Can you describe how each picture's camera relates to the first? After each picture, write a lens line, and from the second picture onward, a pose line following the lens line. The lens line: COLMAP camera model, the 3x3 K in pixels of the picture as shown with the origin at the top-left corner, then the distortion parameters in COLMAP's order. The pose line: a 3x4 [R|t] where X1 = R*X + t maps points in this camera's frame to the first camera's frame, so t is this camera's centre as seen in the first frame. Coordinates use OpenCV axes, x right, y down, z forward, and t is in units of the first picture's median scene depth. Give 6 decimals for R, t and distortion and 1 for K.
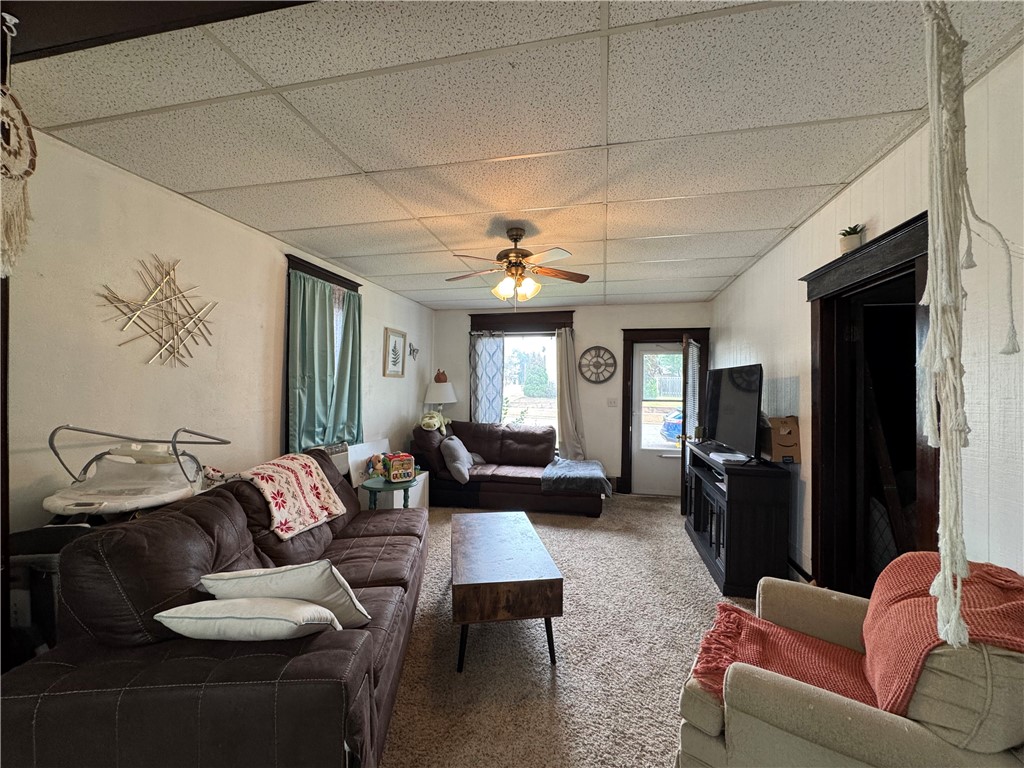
lens RADIAL K [[410.6, 0, 513.1], [0, 410.6, 381.3], [0, 0, 1]] dist [-0.000355, -0.000054]
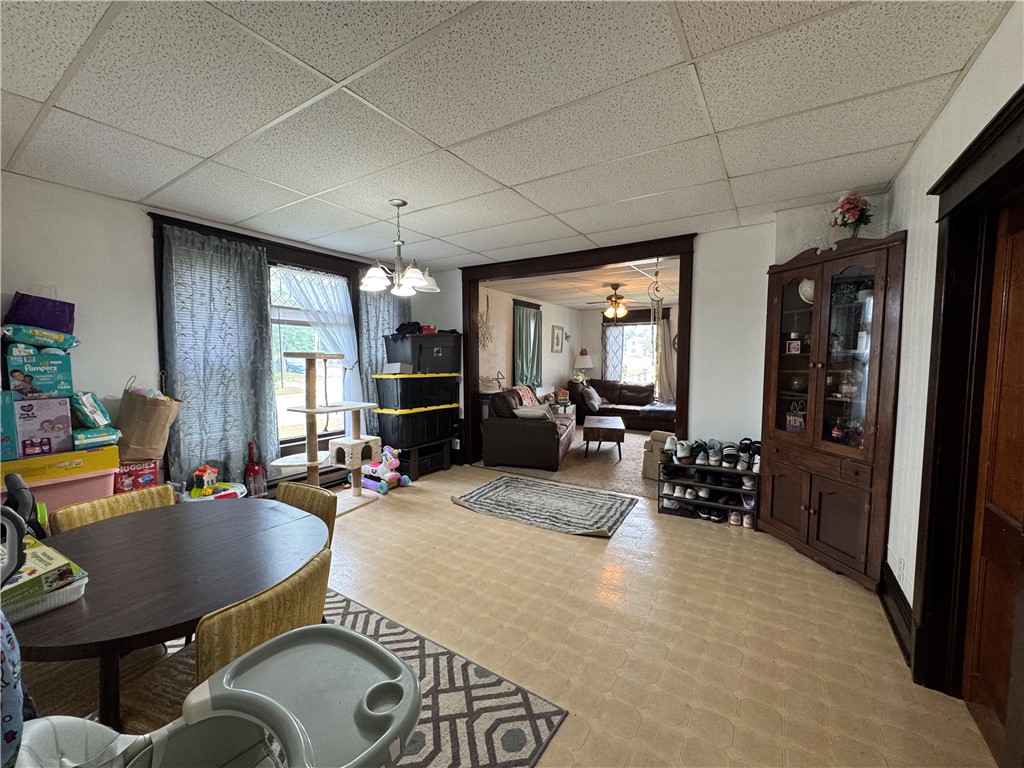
lens RADIAL K [[410.6, 0, 513.3], [0, 410.6, 386.0], [0, 0, 1]] dist [-0.000355, -0.000054]
pose [[0.935918, 0.017983, -0.351759, 0.180706], [0.010371, 0.996856, 0.078556, -0.009539], [0.352066, -0.077170, 0.932789, -0.825933]]
